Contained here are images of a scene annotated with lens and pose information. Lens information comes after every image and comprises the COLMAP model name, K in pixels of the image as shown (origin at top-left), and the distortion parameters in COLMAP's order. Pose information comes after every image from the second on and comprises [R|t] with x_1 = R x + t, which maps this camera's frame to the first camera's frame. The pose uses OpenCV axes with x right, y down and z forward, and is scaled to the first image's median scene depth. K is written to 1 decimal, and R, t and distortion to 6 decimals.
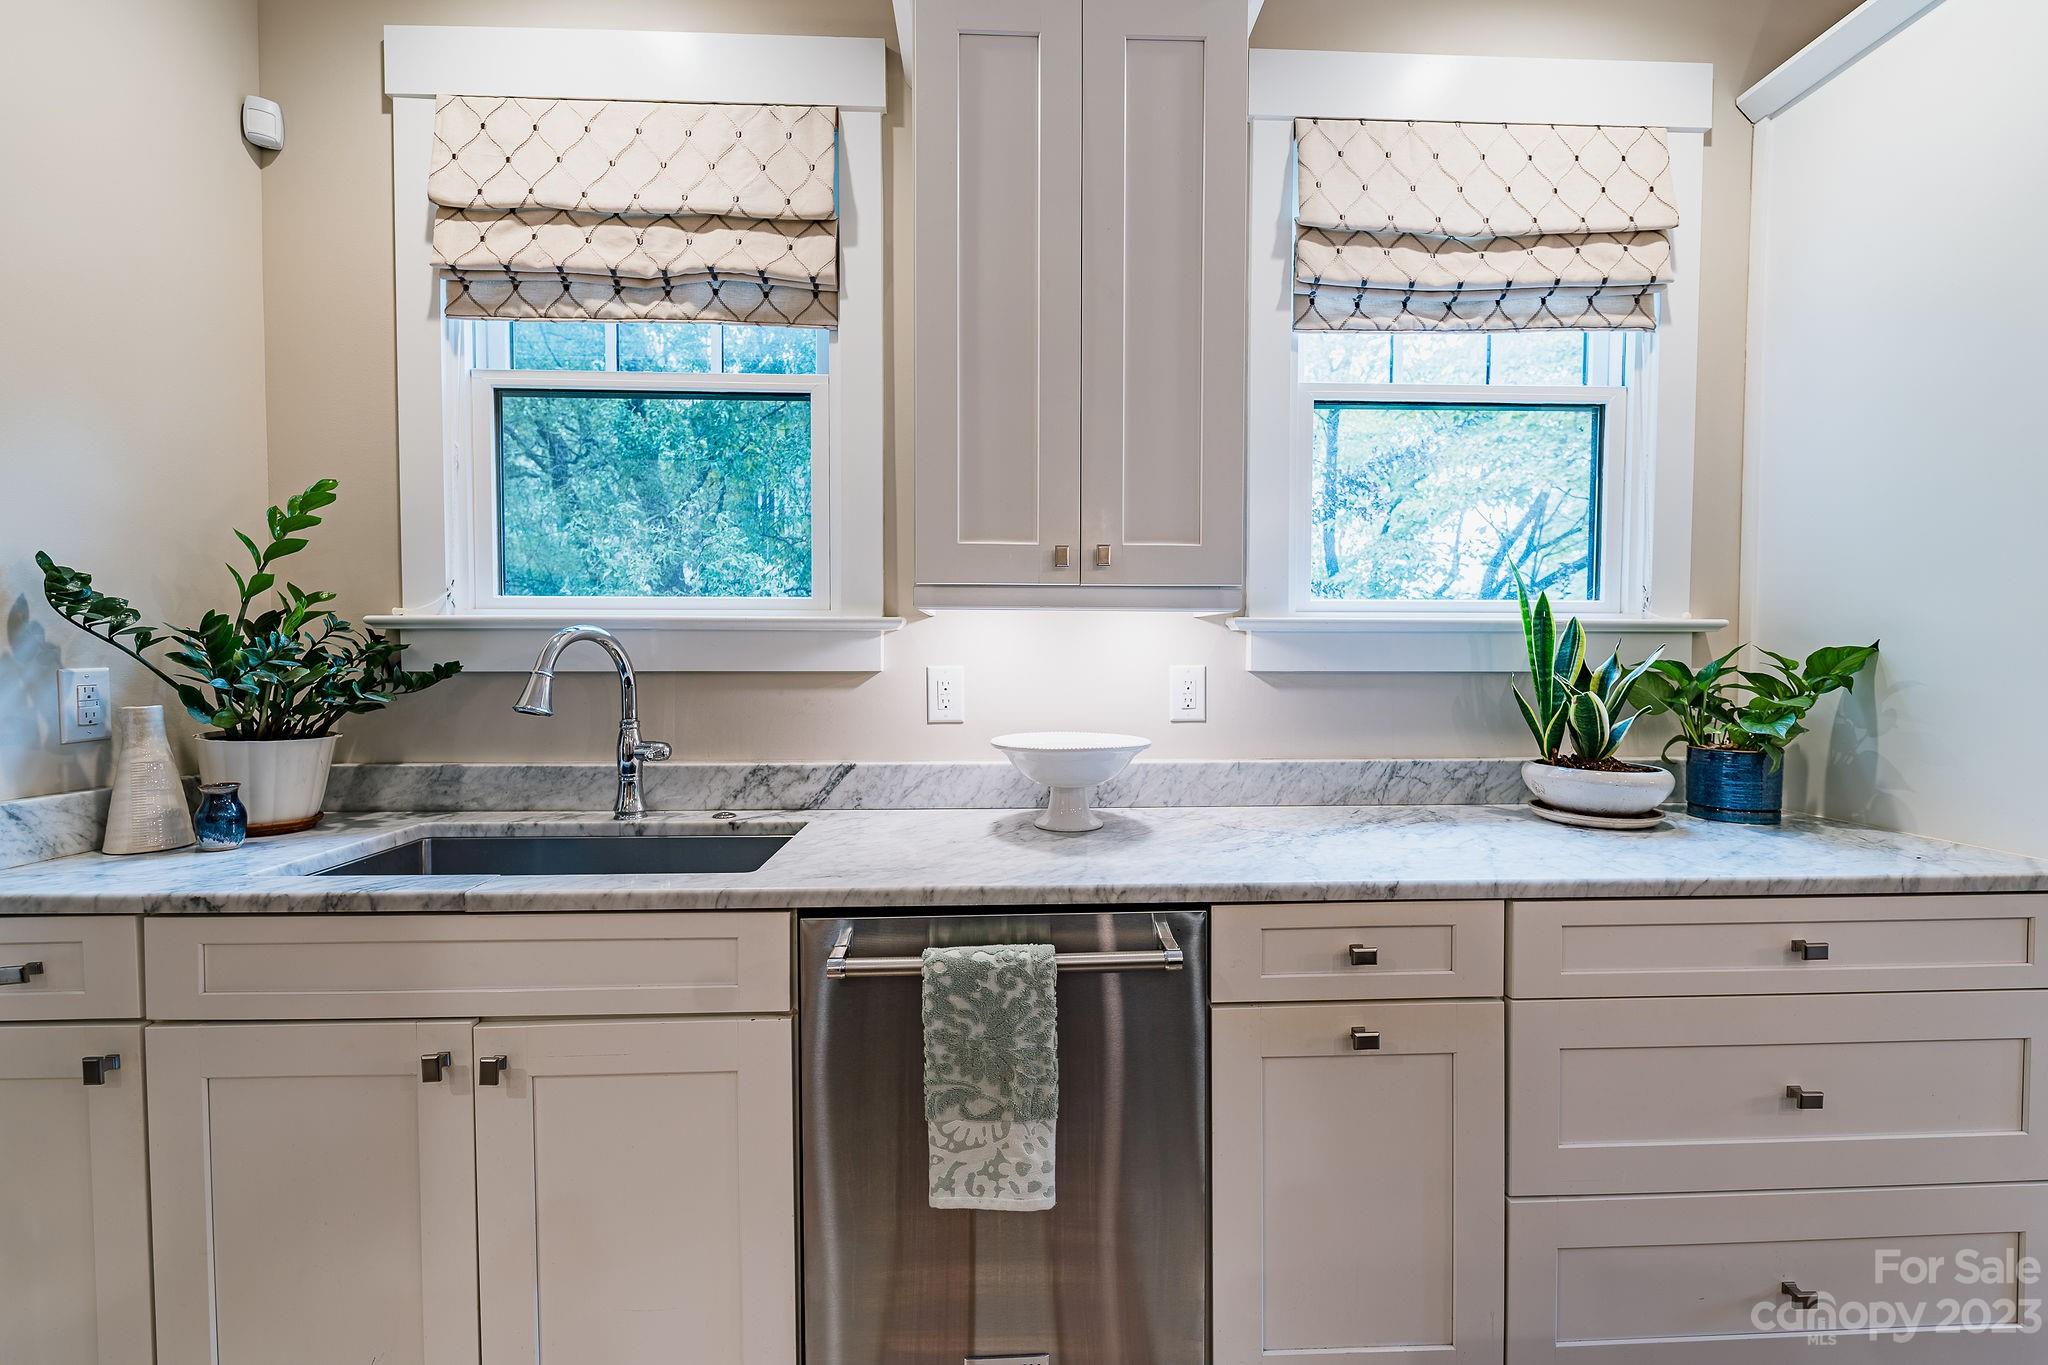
lens RADIAL K [[822.7, 0, 1032.3], [0, 822.7, 686.0], [0, 0, 1]] dist [0.005918, -0.003051]
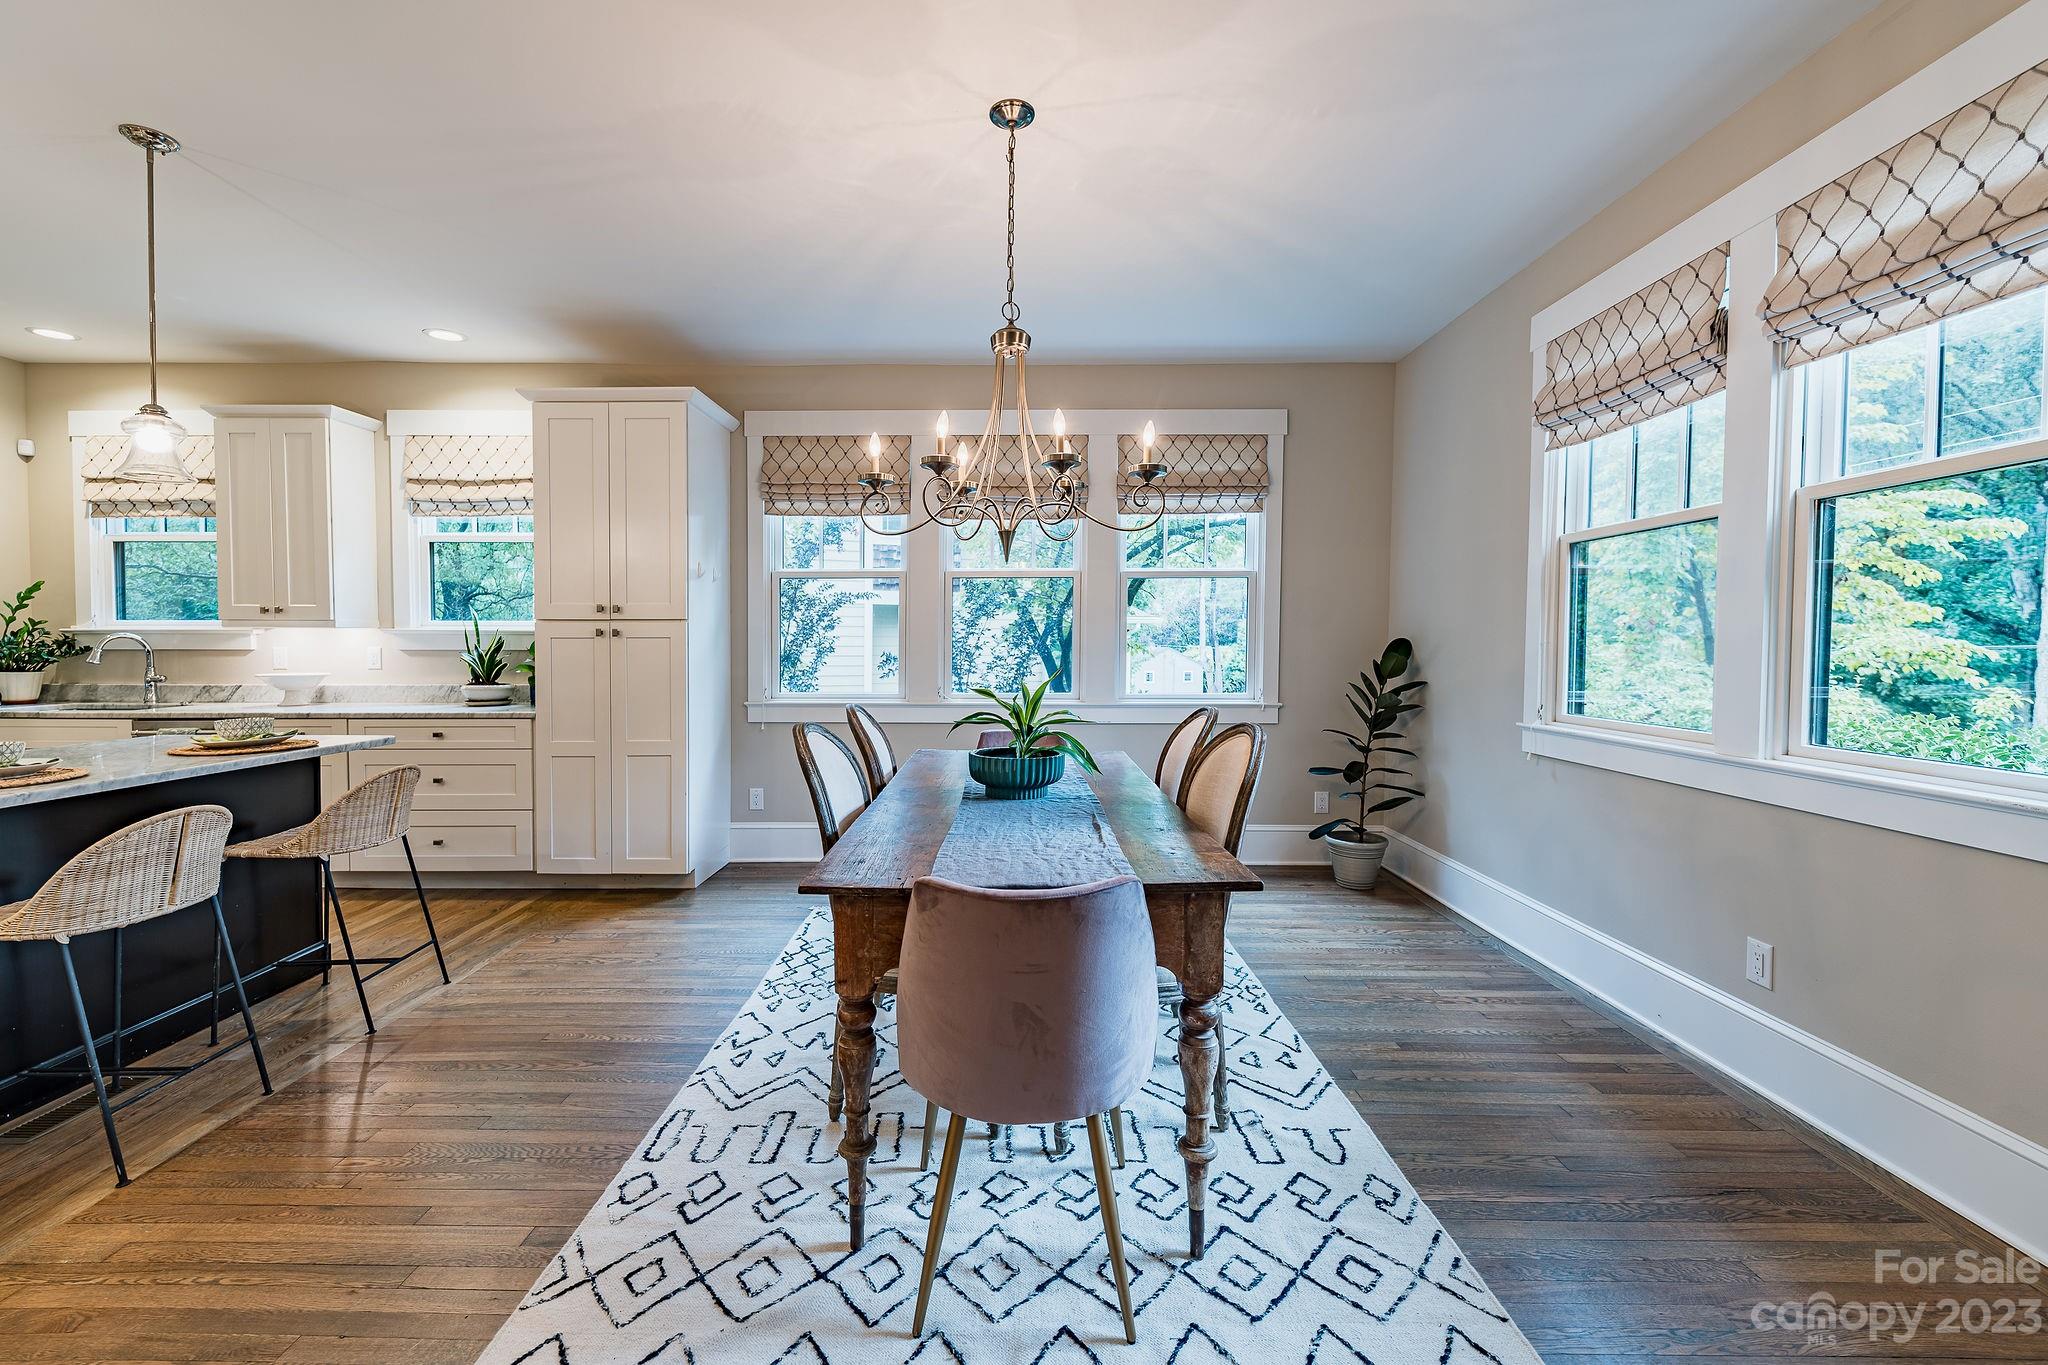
lens RADIAL K [[822.7, 0, 1003.7], [0, 822.7, 665.1], [0, 0, 1]] dist [0.005918, -0.003051]
pose [[0.998867, 0.002782, -0.047508, 2.419441], [-0.002873, 0.999994, -0.001859, 0.031322], [0.047503, 0.001993, 0.998869, -1.564102]]
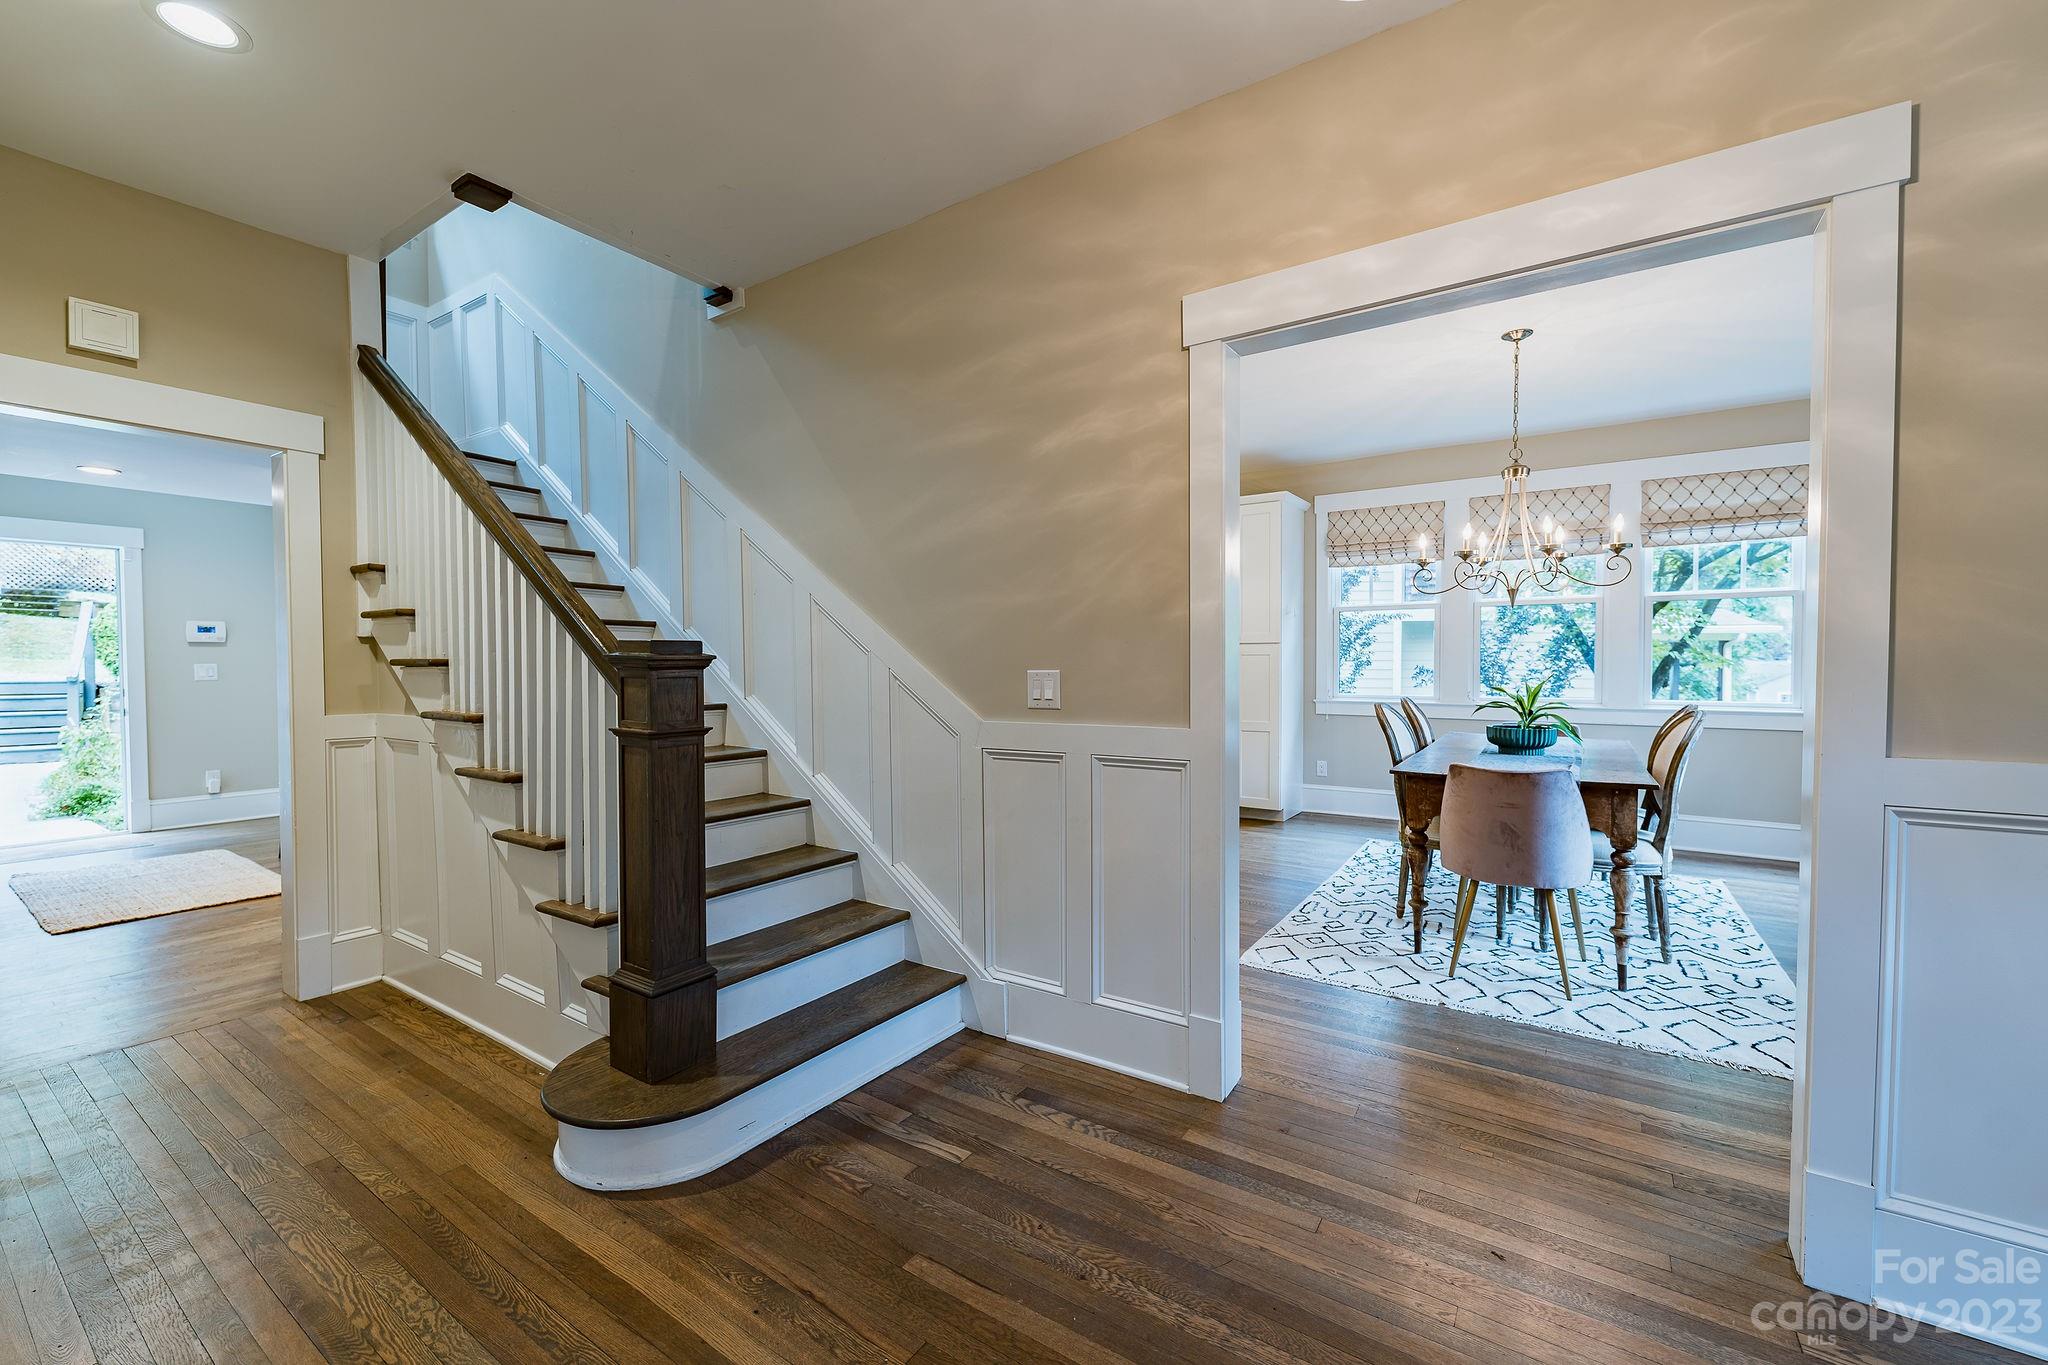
lens RADIAL K [[822.7, 0, 1016.2], [0, 822.7, 664.4], [0, 0, 1]] dist [0.005918, -0.003051]
pose [[0.804771, 0.001649, -0.593584, 2.605323], [-0.013399, 0.999792, -0.015389, 0.062862], [0.593435, 0.020338, 0.804625, -2.812668]]
